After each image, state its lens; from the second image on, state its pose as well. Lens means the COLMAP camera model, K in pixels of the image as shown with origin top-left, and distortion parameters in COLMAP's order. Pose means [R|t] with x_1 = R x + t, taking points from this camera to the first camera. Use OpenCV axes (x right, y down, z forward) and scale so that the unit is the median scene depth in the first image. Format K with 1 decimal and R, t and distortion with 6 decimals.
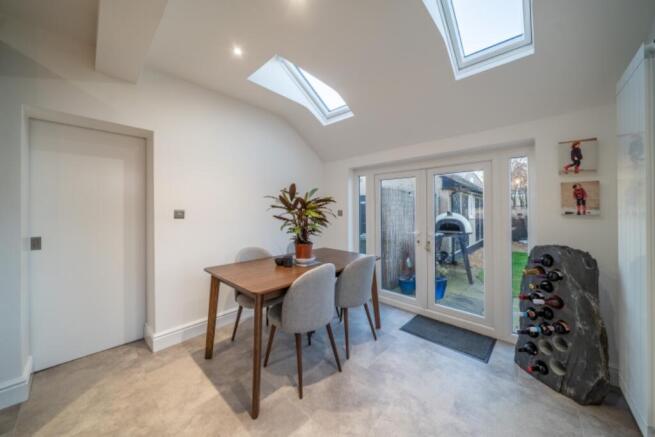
lens RADIAL K [[229.0, 0, 315.4], [0, 229.0, 207.4], [0, 0, 1]] dist [-0.002957, -0.000490]
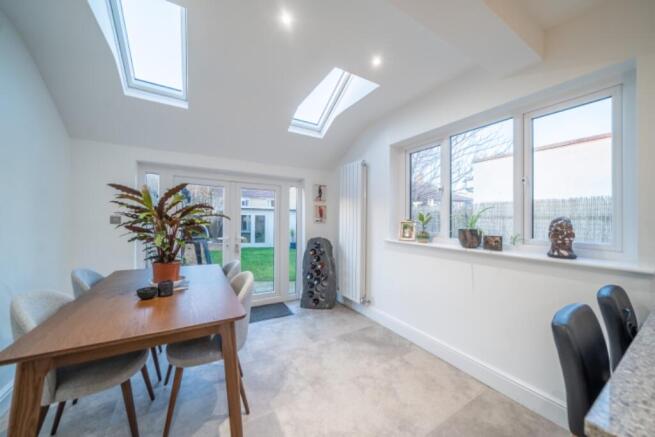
lens RADIAL K [[229.0, 0, 325.9], [0, 229.0, 215.8], [0, 0, 1]] dist [-0.002957, -0.000490]
pose [[0.278164, 0.022155, 0.960278, -0.801785], [-0.028208, 0.999491, -0.014889, 0.009088], [-0.960119, -0.022946, 0.278648, 0.383986]]
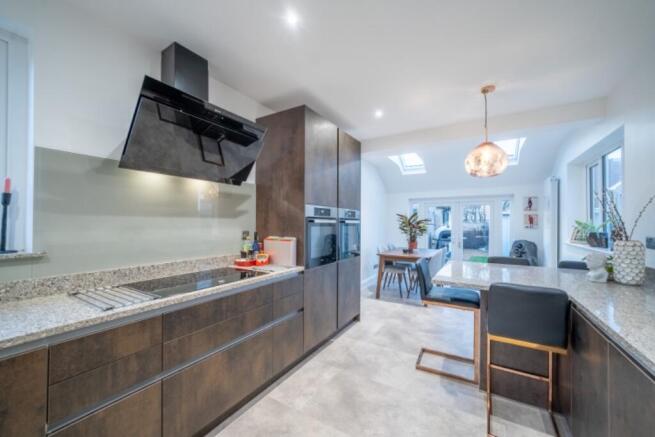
lens RADIAL K [[253.9, 0, 325.9], [0, 253.9, 217.9], [0, 0, 1]] dist [-0.006827, 0.000132]
pose [[0.981057, 0.011784, 0.193361, -1.543665], [-0.010703, 0.999921, -0.006635, -0.030770], [-0.193424, 0.004440, 0.981105, -1.250304]]
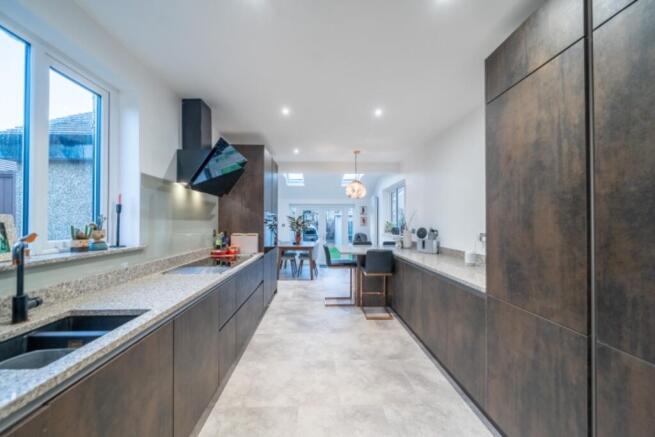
lens RADIAL K [[253.0, 0, 322.5], [0, 253.0, 216.0], [0, 0, 1]] dist [-0.000320, -0.000214]
pose [[0.716931, 0.021598, 0.696810, -2.457622], [-0.014167, 0.999765, -0.016412, -0.046748], [-0.697000, 0.001894, 0.717068, -1.680950]]
